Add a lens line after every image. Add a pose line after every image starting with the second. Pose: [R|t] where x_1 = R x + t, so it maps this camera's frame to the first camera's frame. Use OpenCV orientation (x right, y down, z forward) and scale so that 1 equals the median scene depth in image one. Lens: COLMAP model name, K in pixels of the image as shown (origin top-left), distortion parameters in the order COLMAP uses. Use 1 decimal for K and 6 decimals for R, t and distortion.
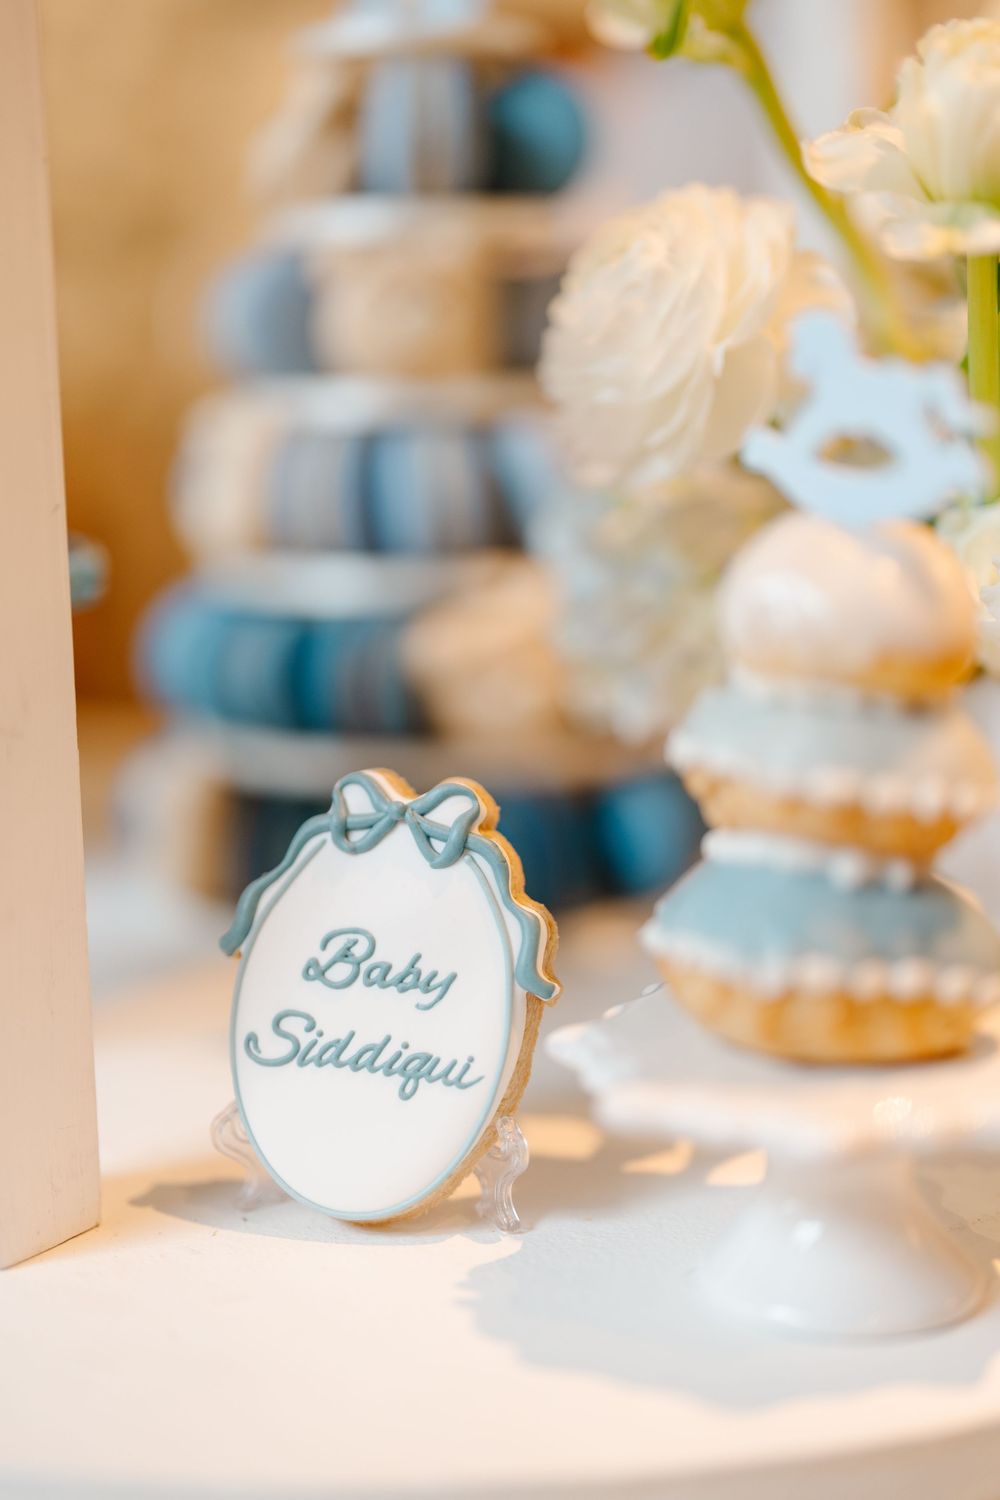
lens RADIAL K [[2097.6, 0, 500.0], [0, 2097.6, 750.0], [0, 0, 1]] dist [-0.002472, -0.008296]
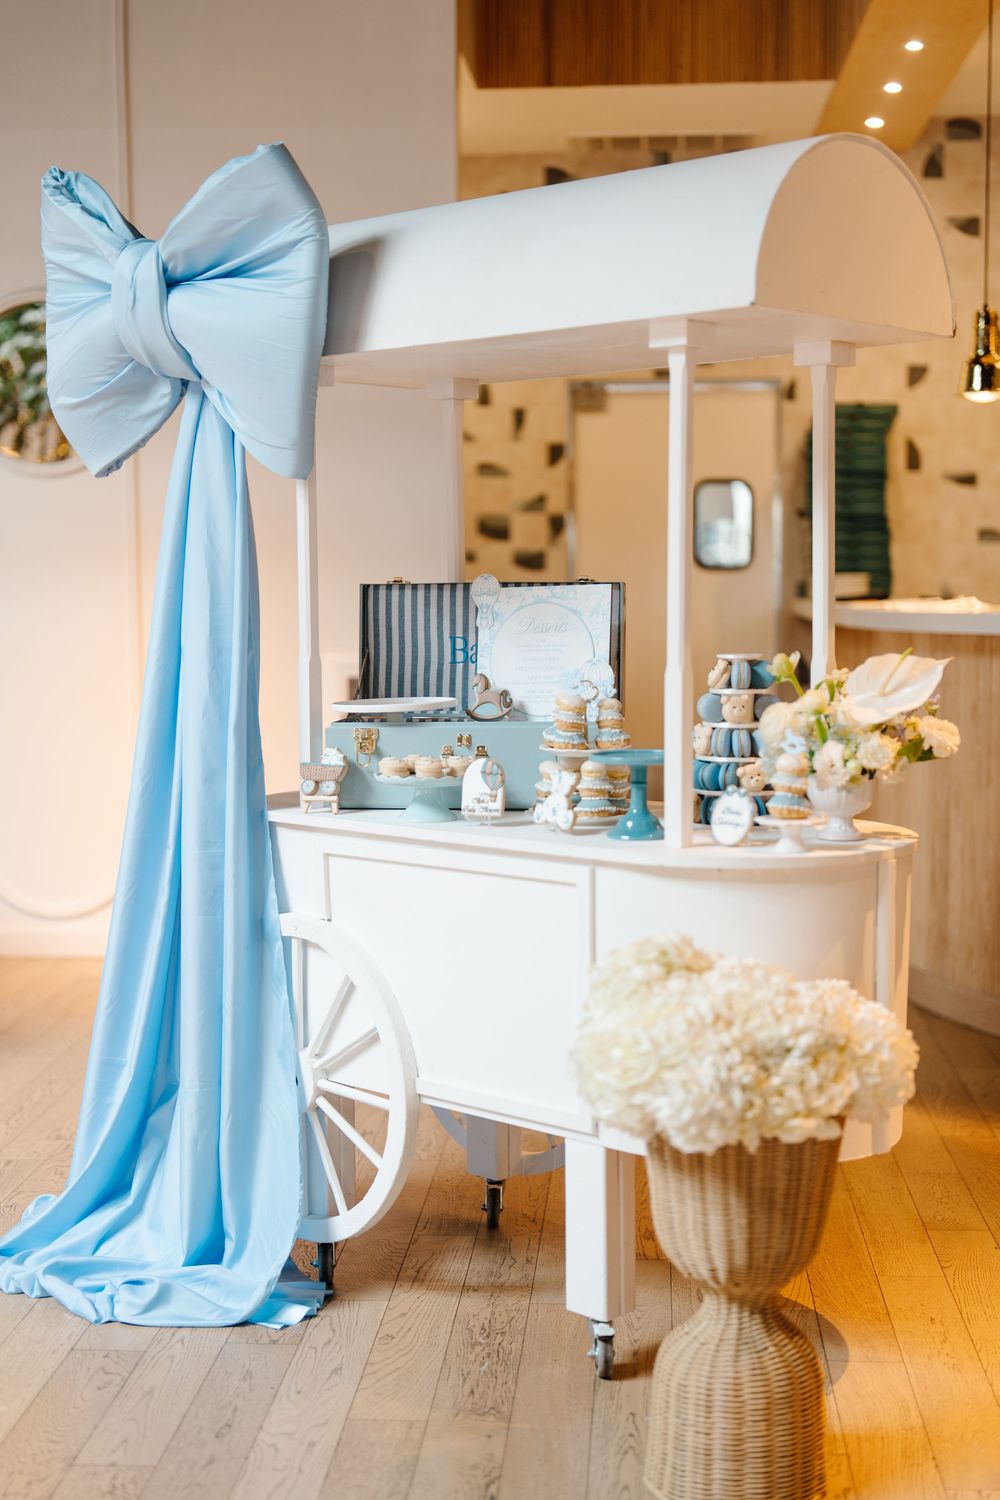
lens RADIAL K [[2097.6, 0, 500.0], [0, 2097.6, 750.0], [0, 0, 1]] dist [-0.002472, -0.008296]
pose [[0.989457, 0.028322, -0.142029, 0.127758], [-0.039553, 0.996255, -0.076883, 0.355128], [0.139320, 0.081690, 0.986872, -4.663740]]
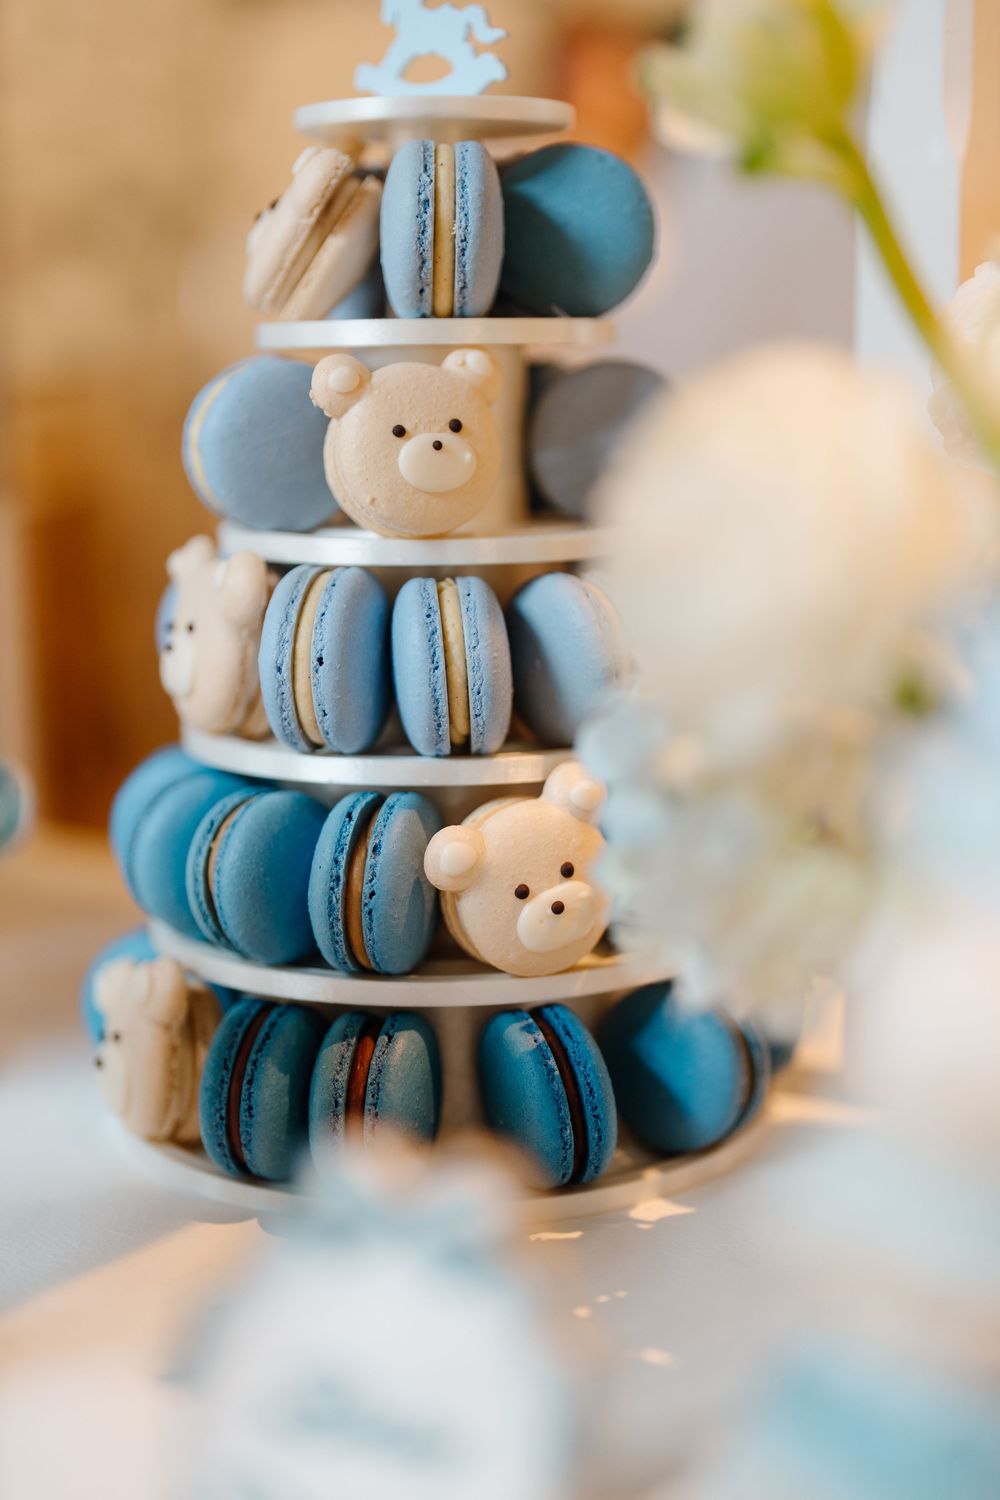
lens RADIAL K [[2097.6, 0, 500.0], [0, 2097.6, 750.0], [0, 0, 1]] dist [-0.002472, -0.008296]
pose [[0.999877, 0.010035, -0.012034, -0.002541], [-0.009972, 0.999937, 0.005221, -0.096347], [0.012086, -0.005101, 0.999914, 0.172409]]
